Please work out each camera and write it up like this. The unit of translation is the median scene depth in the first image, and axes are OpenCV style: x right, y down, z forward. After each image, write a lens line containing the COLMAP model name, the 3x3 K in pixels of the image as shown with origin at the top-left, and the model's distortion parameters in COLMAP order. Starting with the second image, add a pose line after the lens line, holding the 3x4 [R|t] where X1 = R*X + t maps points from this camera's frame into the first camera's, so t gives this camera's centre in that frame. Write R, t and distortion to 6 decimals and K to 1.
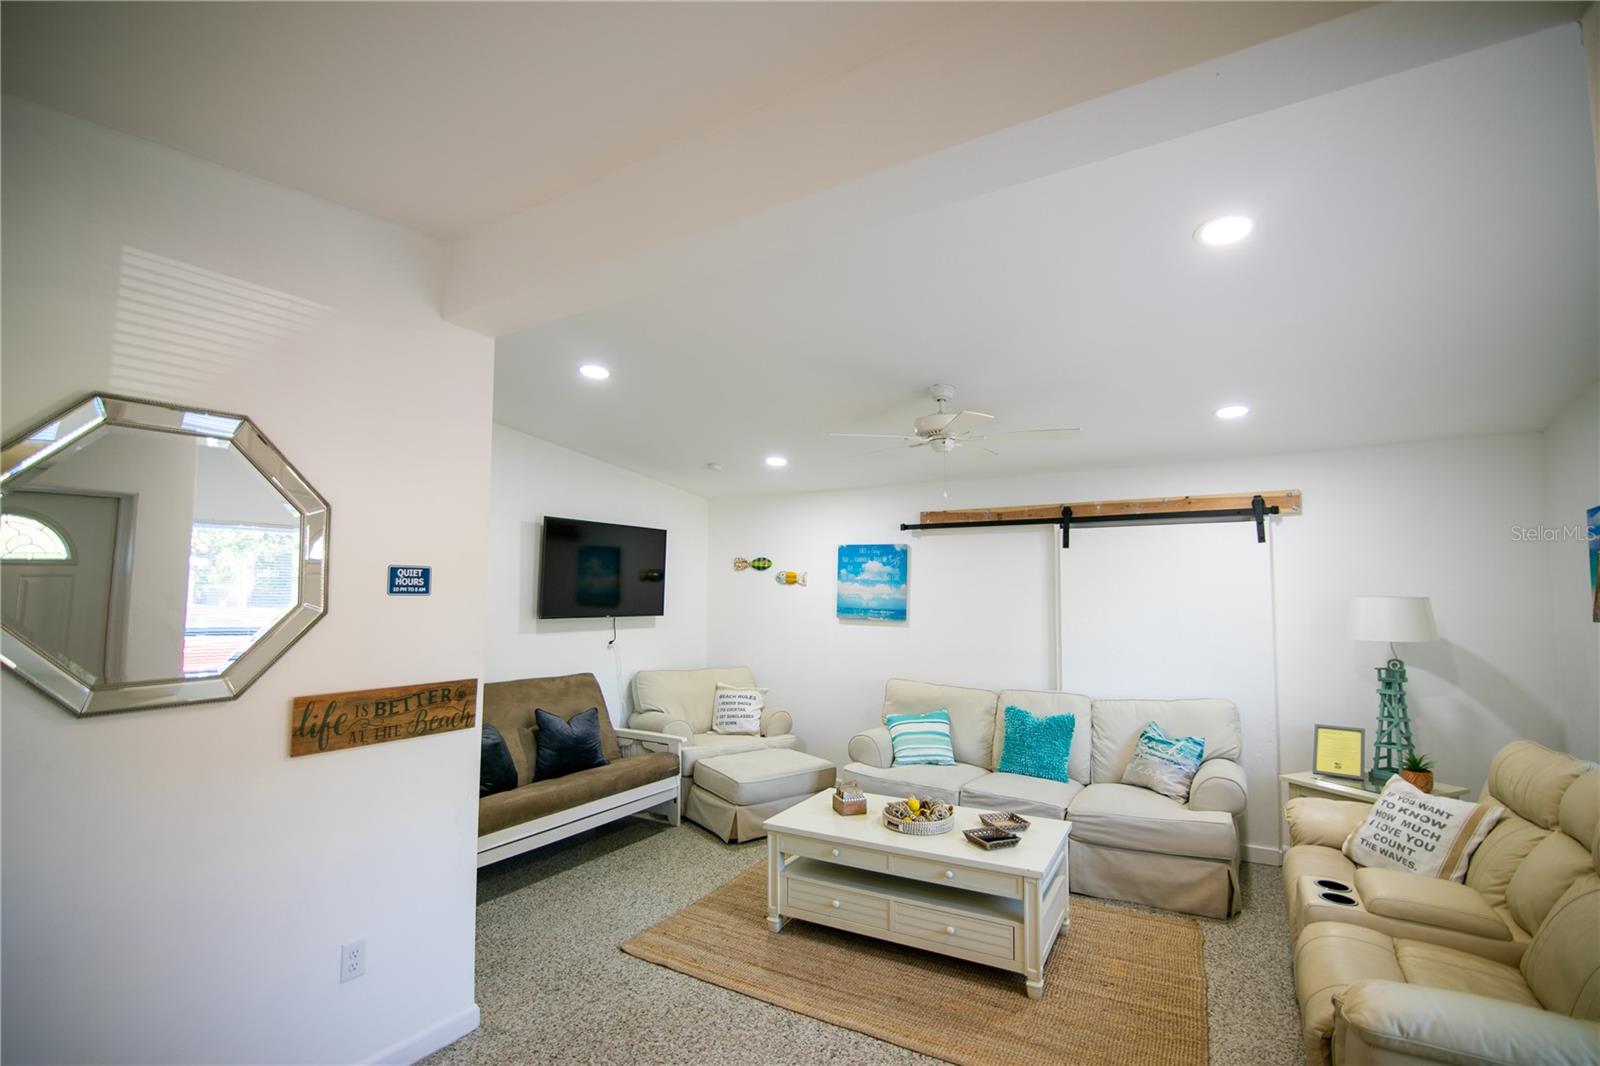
lens RADIAL K [[752.6, 0, 800.0], [0, 752.6, 533.0], [0, 0, 1]] dist [-0.015597, 0.000054]
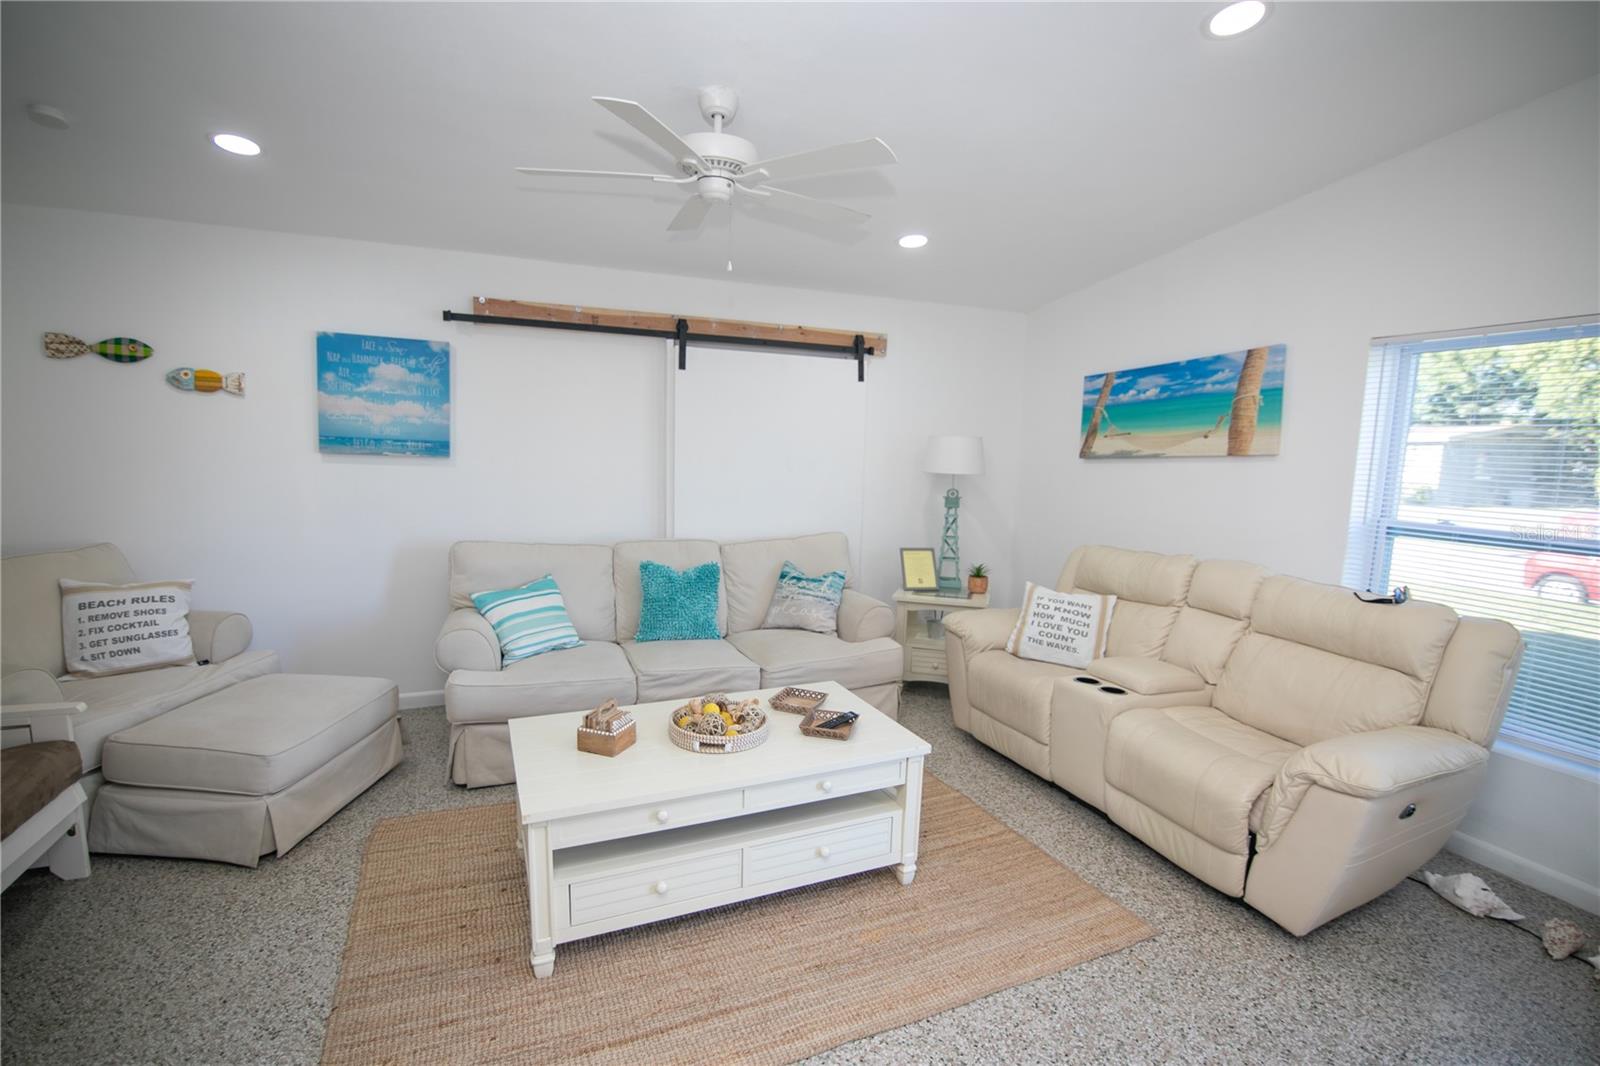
lens RADIAL K [[752.6, 0, 800.0], [0, 752.6, 533.0], [0, 0, 1]] dist [-0.015597, 0.000054]
pose [[0.588394, -0.080979, 0.804509, -0.257339], [-0.091253, 0.981965, 0.165581, 0.048276], [-0.803408, -0.170841, 0.570393, 0.387418]]
